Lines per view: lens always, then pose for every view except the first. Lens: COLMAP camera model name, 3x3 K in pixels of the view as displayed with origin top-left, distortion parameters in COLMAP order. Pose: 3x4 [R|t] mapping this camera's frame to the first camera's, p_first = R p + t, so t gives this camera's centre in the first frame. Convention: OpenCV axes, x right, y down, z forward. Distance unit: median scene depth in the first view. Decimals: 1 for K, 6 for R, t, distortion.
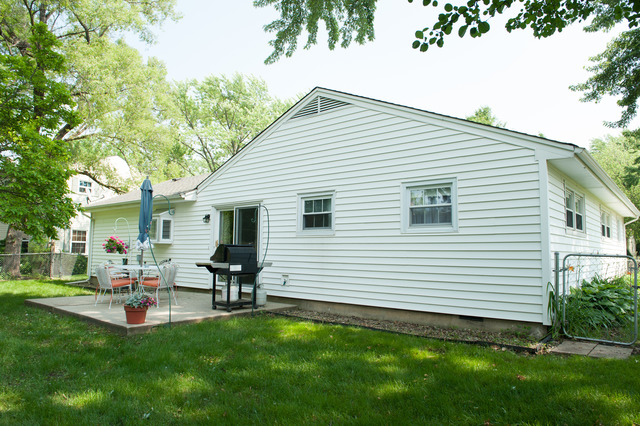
lens RADIAL K [[439.5, 0, 320.0], [0, 439.5, 213.0], [0, 0, 1]] dist [-0.001572, 0.000083]
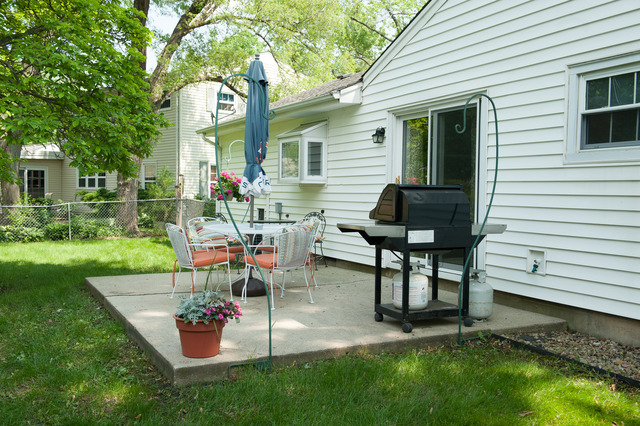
lens RADIAL K [[618.8, 0, 319.7], [0, 618.8, 222.7], [0, 0, 1]] dist [0.015719, 0.006830]
pose [[0.917427, 0.017122, -0.397536, -0.030515], [0.035865, 0.991449, 0.125470, 0.023865], [0.396285, -0.129367, 0.908968, 0.332352]]
